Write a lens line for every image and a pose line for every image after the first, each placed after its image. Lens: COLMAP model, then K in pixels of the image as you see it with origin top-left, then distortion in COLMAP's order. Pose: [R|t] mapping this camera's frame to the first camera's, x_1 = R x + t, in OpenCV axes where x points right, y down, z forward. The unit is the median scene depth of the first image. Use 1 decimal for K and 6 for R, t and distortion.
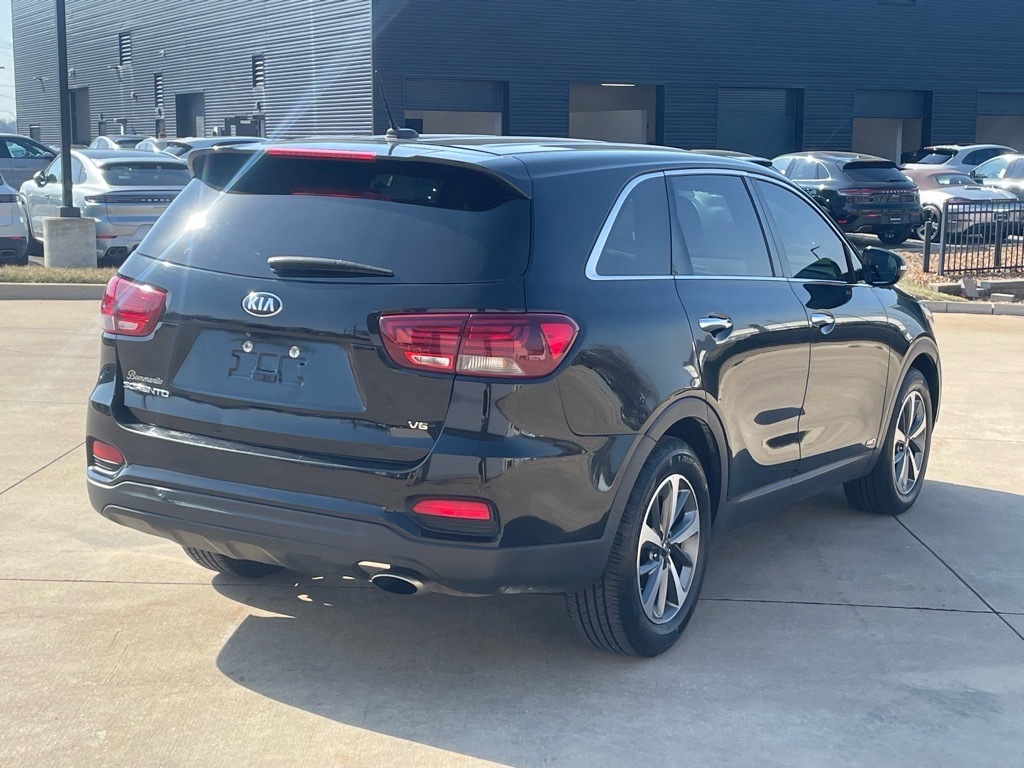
lens RADIAL K [[1563.5, 0, 511.7], [0, 1563.5, 384.3], [0, 0, 1]] dist [0.046531, 0.000000]
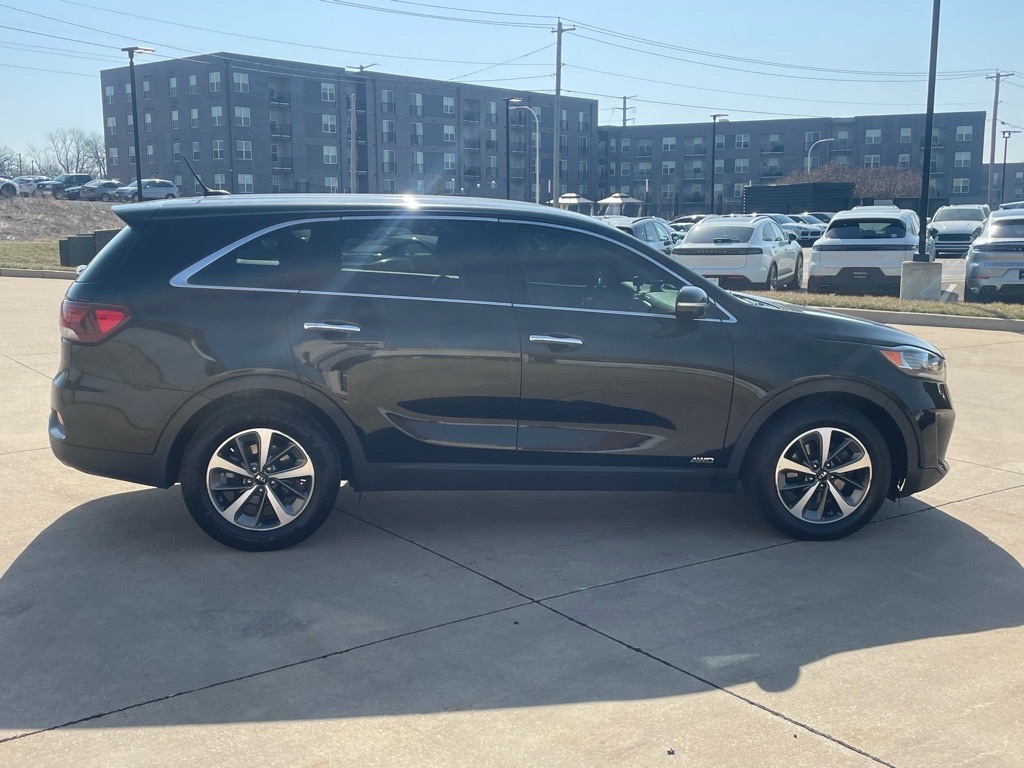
lens RADIAL K [[1130.6, 0, 511.8], [0, 1130.6, 385.2], [0, 0, 1]] dist [0.036366, 0.000000]
pose [[0.623227, 0.102778, -0.775258, 0.980075], [-0.102680, 0.993499, 0.049166, -0.052490], [0.775271, 0.048962, 0.629728, 0.490352]]
